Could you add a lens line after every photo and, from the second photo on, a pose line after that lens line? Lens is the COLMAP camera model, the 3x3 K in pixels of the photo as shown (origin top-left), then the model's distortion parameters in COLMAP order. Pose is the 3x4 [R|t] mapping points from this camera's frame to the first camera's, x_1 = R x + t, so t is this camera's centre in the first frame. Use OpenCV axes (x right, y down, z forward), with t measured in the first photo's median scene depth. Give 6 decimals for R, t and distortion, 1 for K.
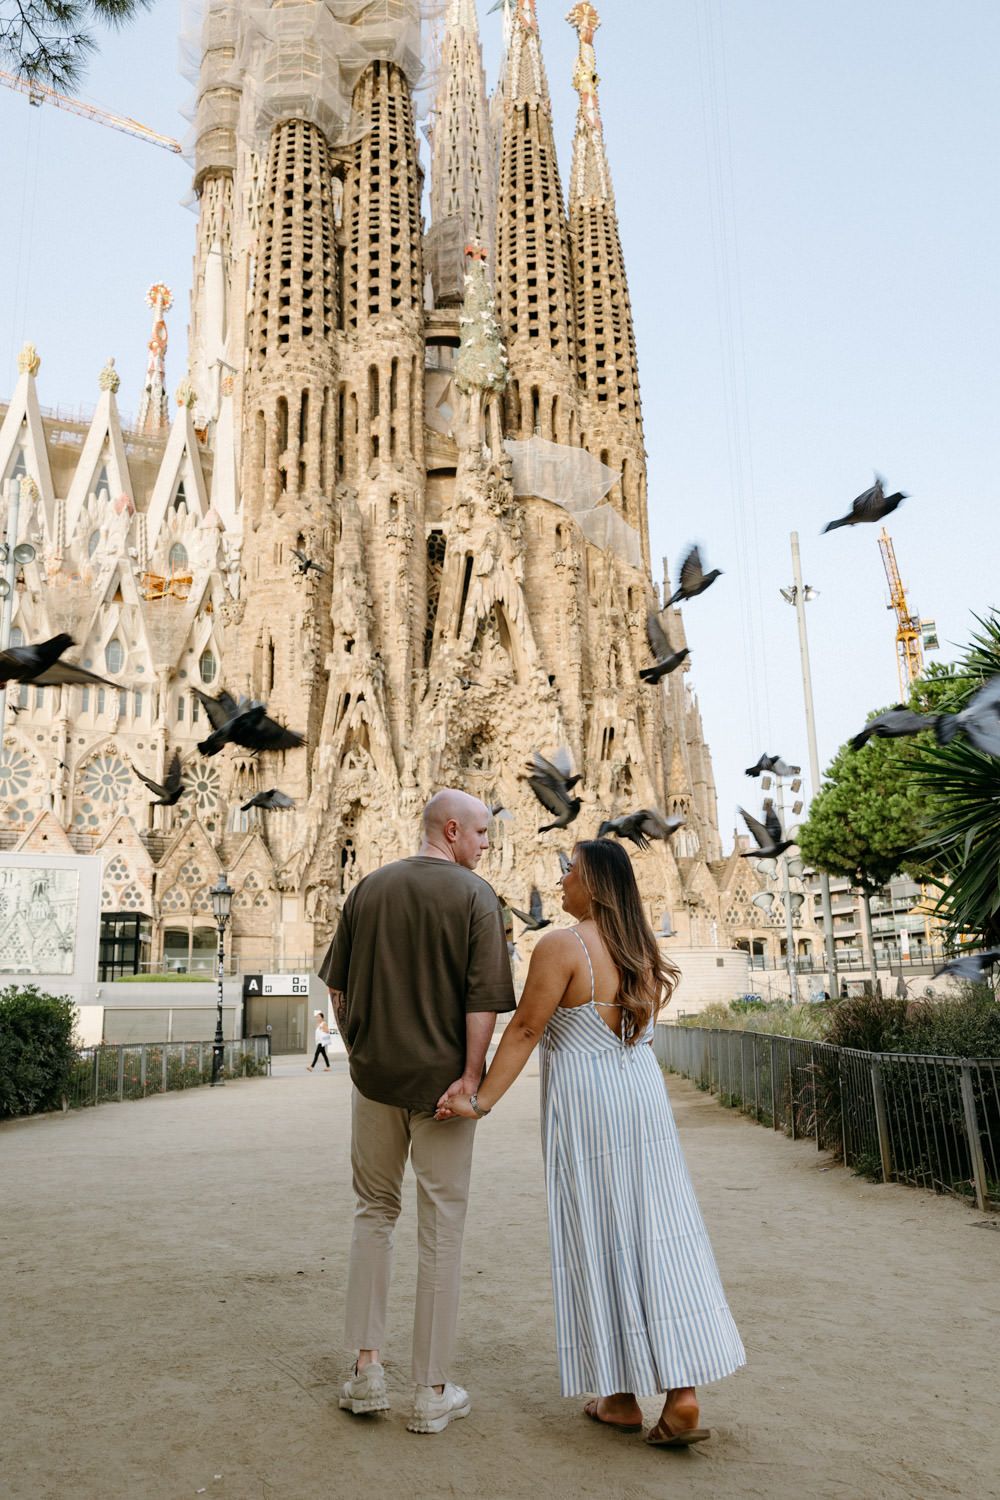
lens RADIAL K [[1167.6, 0, 465.7], [0, 1167.6, 751.5], [0, 0, 1]] dist [-0.017310, 0.022109]
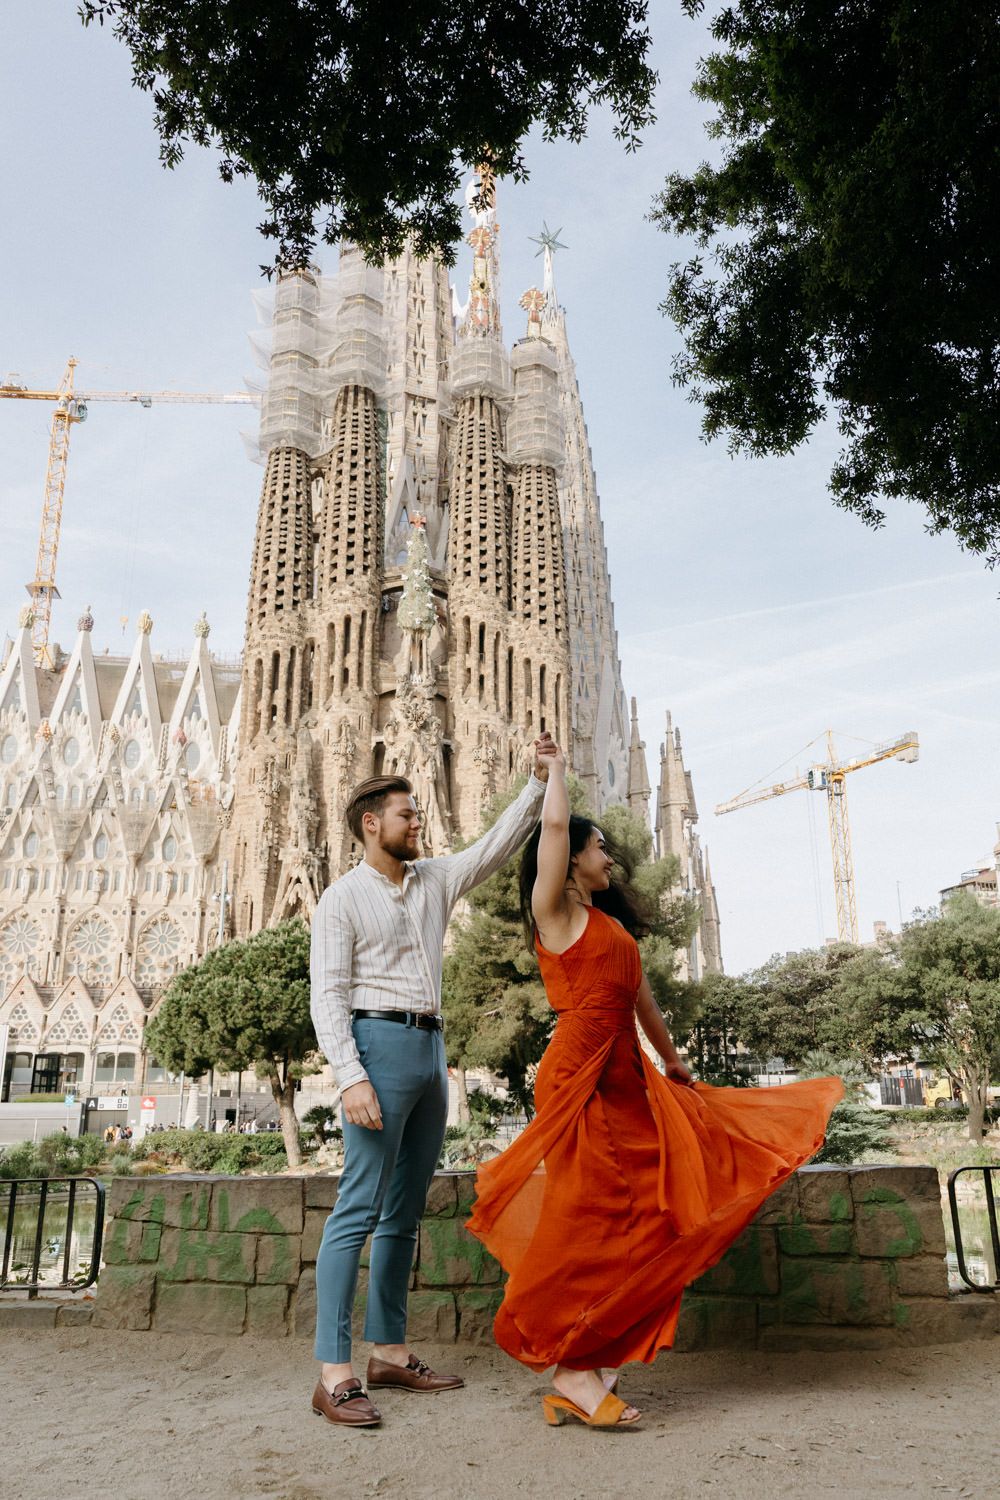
lens RADIAL K [[1167.6, 0, 480.7], [0, 1167.6, 743.4], [0, 0, 1]] dist [-0.017310, 0.022109]
pose [[0.955203, -0.073237, -0.286746, 0.464360], [0.054504, 0.995857, -0.072785, -0.084860], [0.290888, 0.053896, 0.955238, -0.234882]]
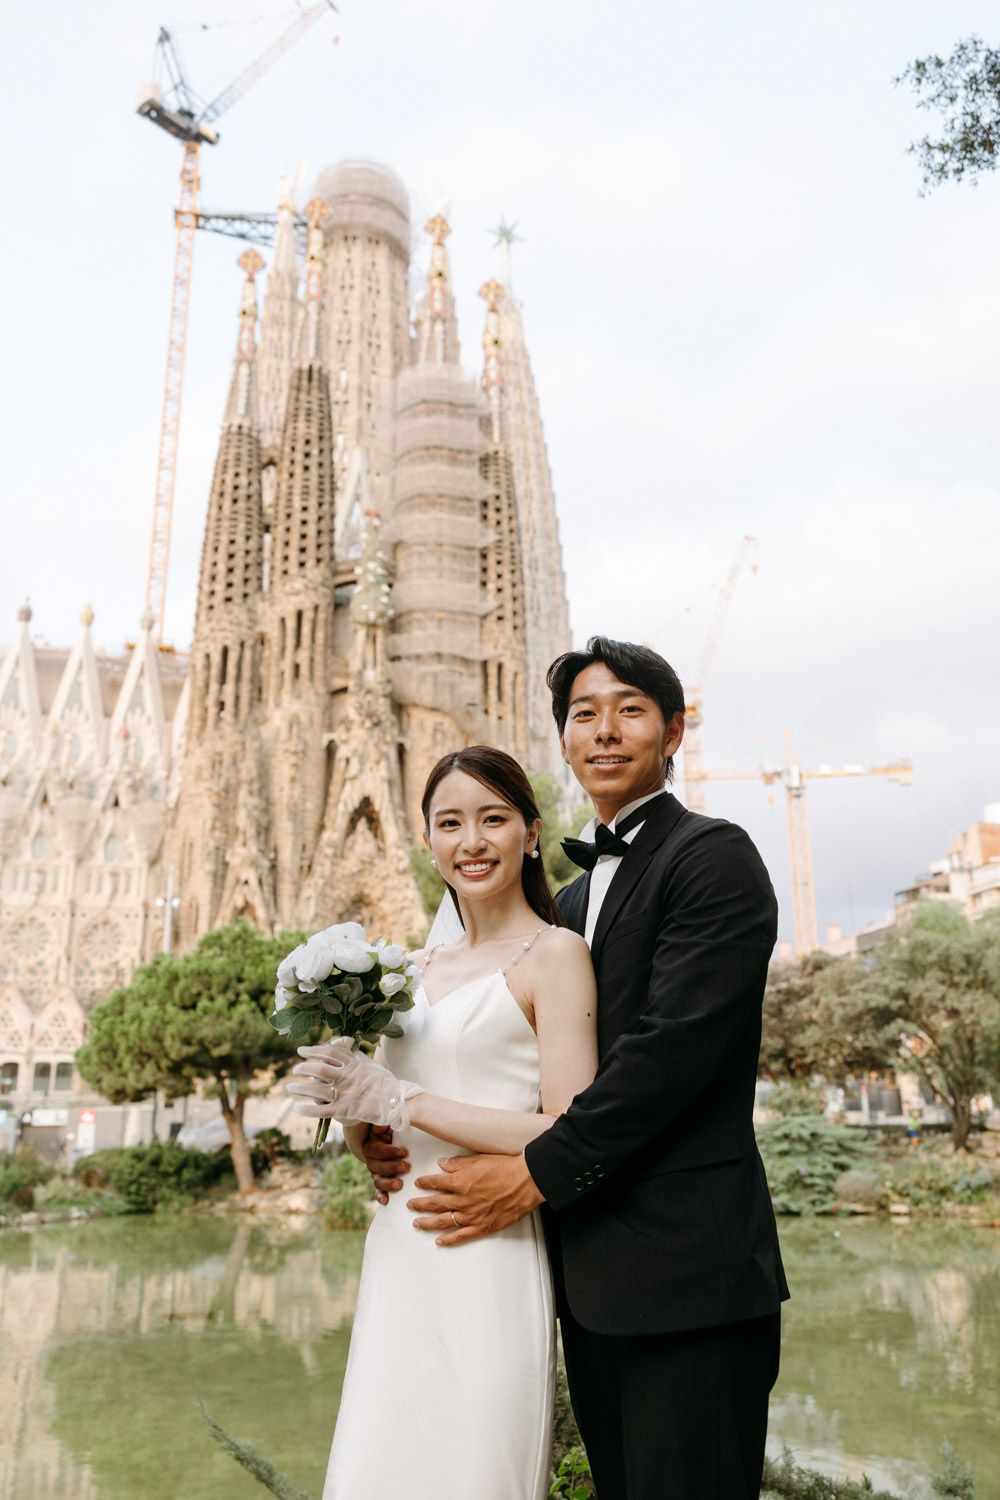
lens RADIAL K [[1167.6, 0, 484.5], [0, 1167.6, 743.8], [0, 0, 1]] dist [-0.017310, 0.022109]
pose [[0.968453, -0.065386, -0.240463, 0.447457], [0.050050, 0.996336, -0.069349, -0.086862], [0.244117, 0.055126, 0.968178, -0.207846]]
